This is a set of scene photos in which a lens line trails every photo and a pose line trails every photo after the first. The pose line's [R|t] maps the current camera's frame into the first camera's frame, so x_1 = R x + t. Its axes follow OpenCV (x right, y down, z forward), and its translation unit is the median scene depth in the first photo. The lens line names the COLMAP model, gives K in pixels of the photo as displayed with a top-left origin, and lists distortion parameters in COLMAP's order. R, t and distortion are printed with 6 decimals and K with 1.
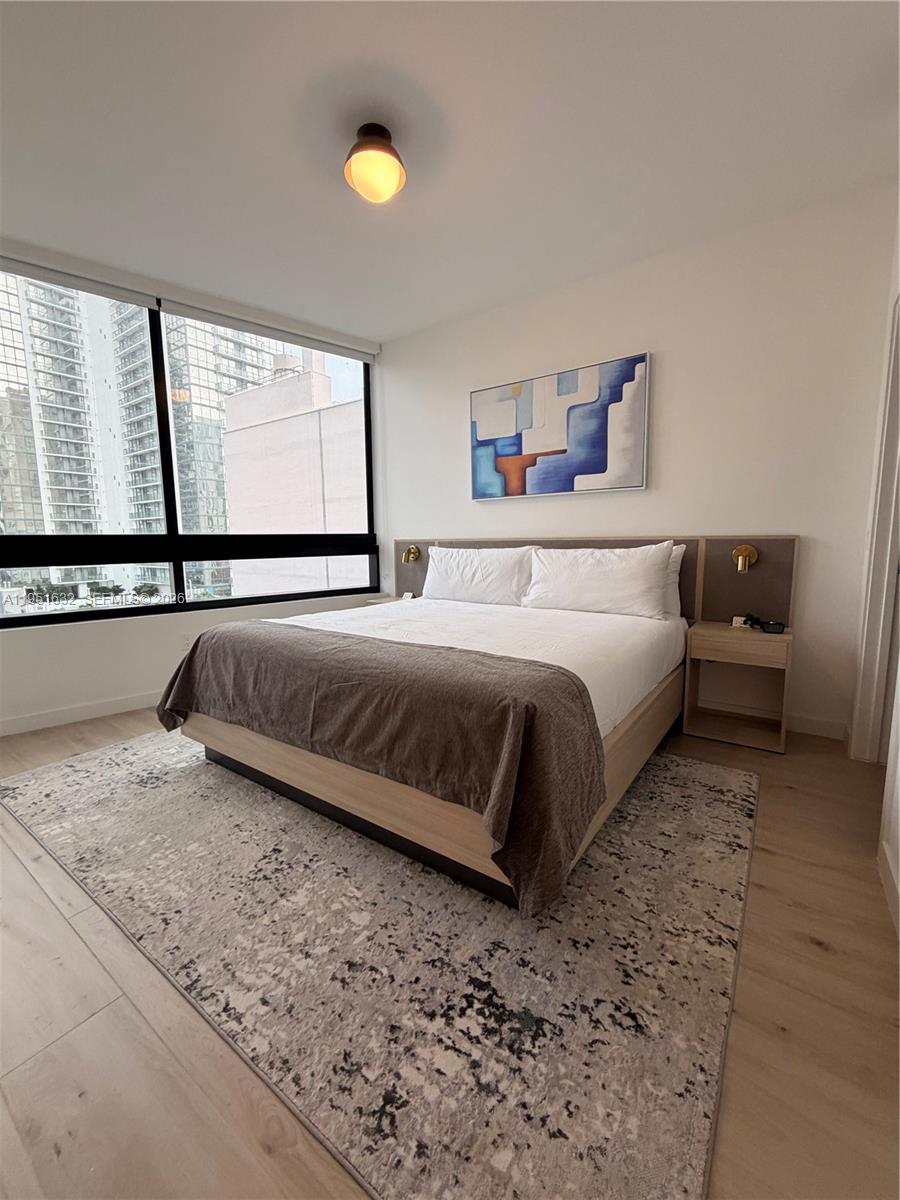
lens RADIAL K [[476.6, 0, 452.2], [0, 476.6, 599.8], [0, 0, 1]] dist [-0.002441, 0.000114]
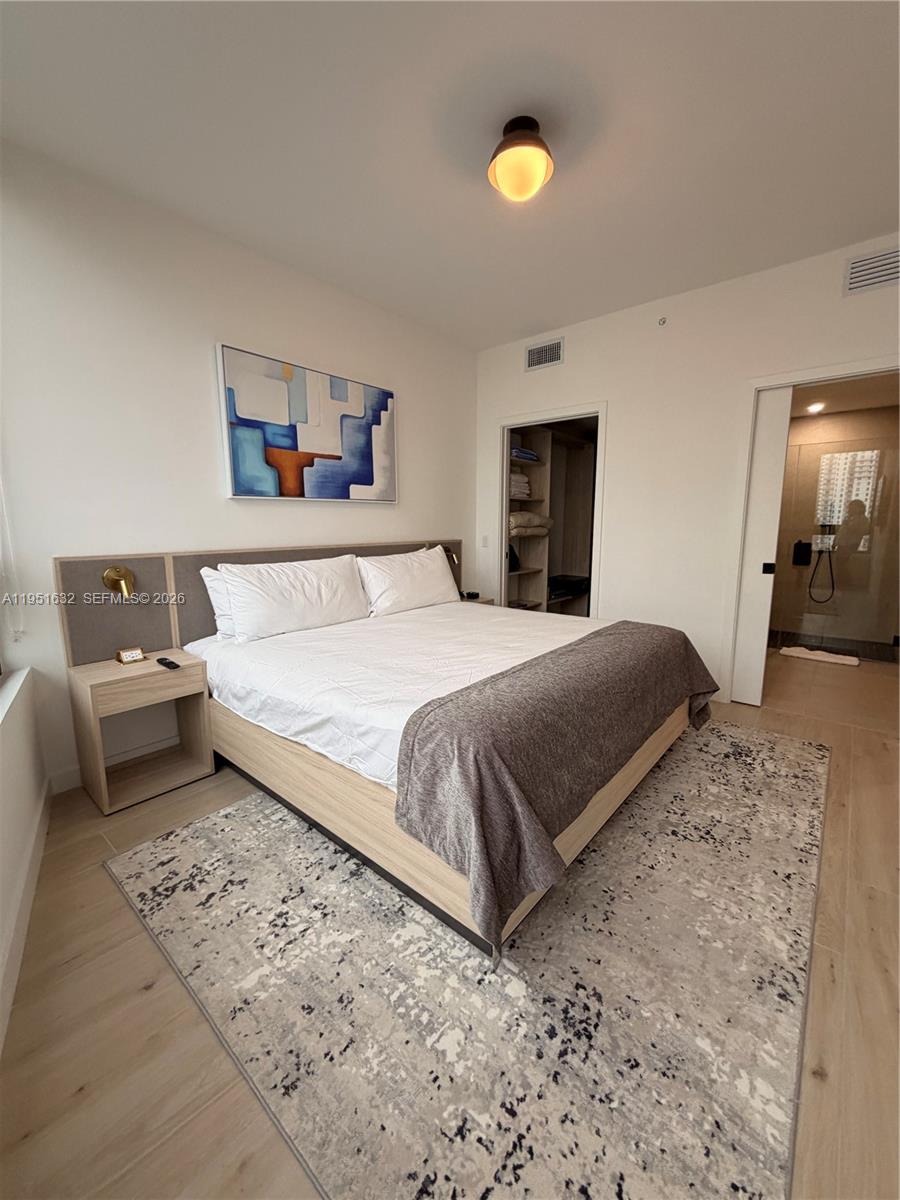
lens RADIAL K [[476.6, 0, 451.0], [0, 476.6, 598.7], [0, 0, 1]] dist [-0.002441, 0.000114]
pose [[0.091442, -0.140802, 0.985806, -0.776335], [0.132591, 0.982860, 0.128083, -0.123485], [-0.986944, 0.118997, 0.108544, 0.715258]]
